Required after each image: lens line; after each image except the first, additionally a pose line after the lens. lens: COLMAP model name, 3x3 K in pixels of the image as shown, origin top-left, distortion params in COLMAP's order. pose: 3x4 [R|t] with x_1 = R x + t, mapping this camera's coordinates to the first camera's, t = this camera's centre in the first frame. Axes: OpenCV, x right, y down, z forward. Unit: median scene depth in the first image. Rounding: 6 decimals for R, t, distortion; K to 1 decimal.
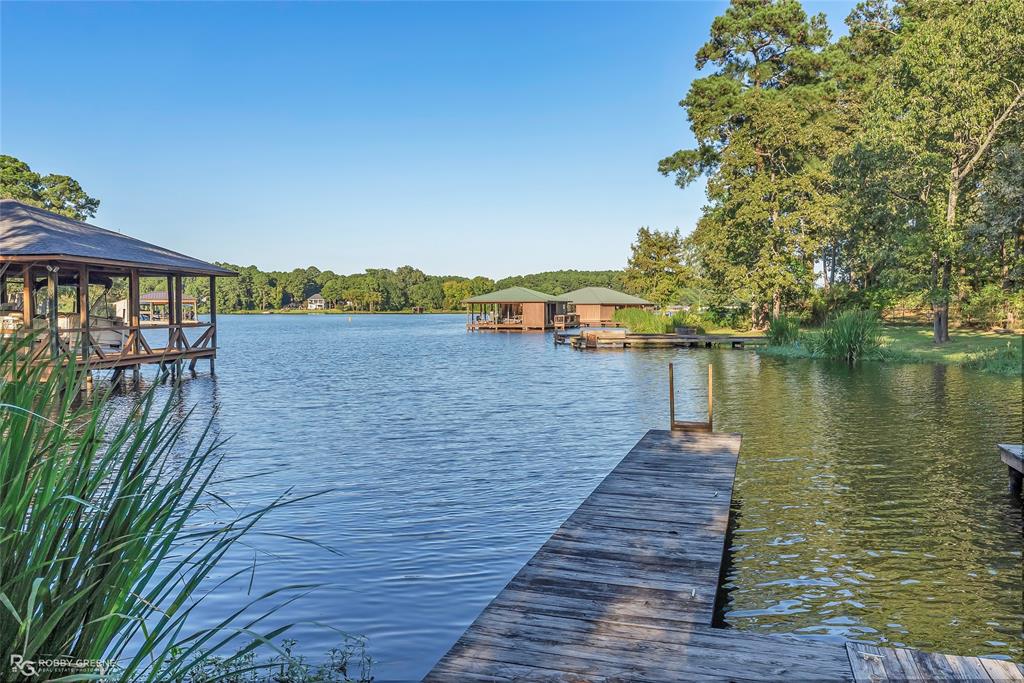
lens RADIAL K [[780.4, 0, 512.8], [0, 780.4, 337.3], [0, 0, 1]] dist [-0.000456, 0.006199]
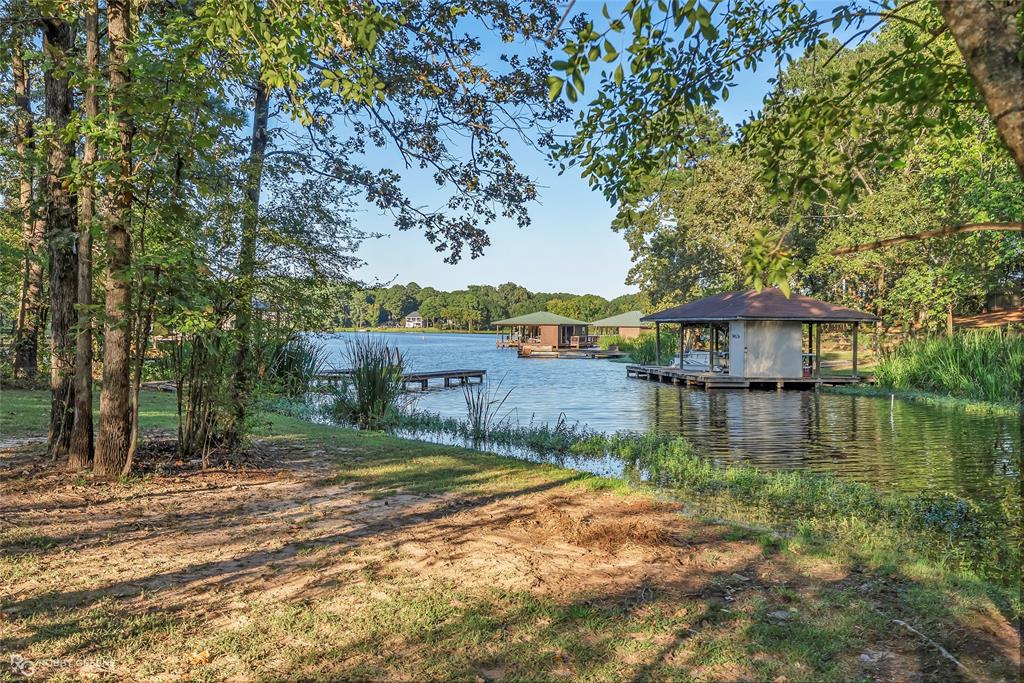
lens RADIAL K [[916.3, 0, 511.6], [0, 916.3, 340.4], [0, 0, 1]] dist [0.002152, 0.000657]
pose [[0.987785, 0.015142, -0.155086, 0.287204], [-0.018853, 0.999569, -0.022490, 0.017780], [0.154679, 0.025139, 0.987645, -0.617436]]
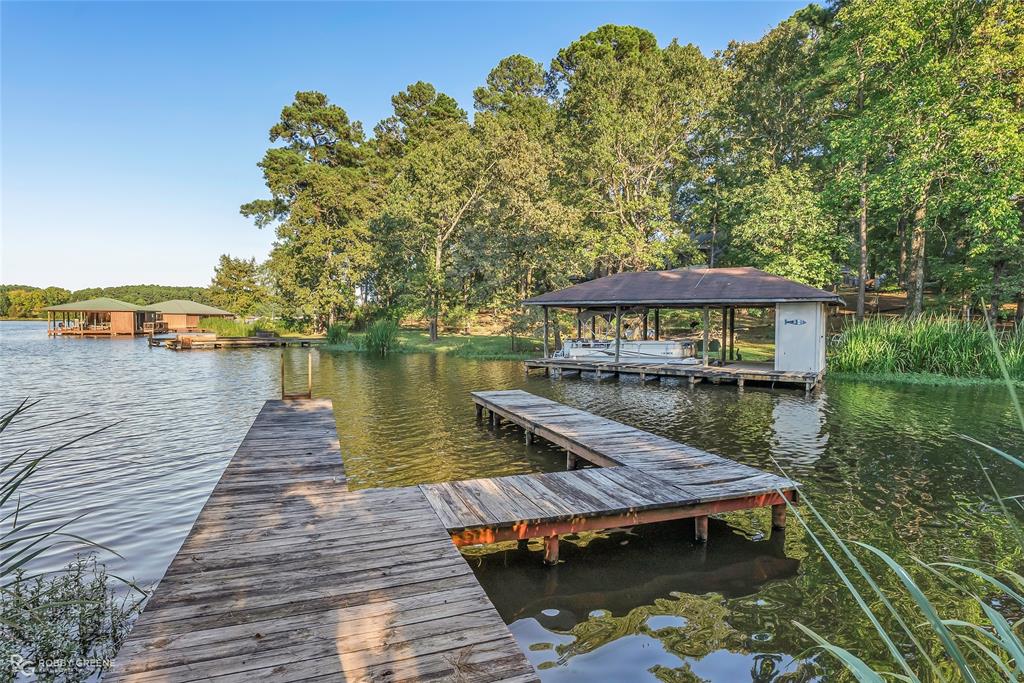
lens RADIAL K [[564.1, 0, 513.0], [0, 564.1, 344.0], [0, 0, 1]] dist [-0.005280, -0.001019]
pose [[0.794836, -0.016236, 0.606607, -0.029456], [0.012120, 0.999867, 0.010881, 0.002674], [-0.606703, -0.001297, 0.794928, -0.033672]]
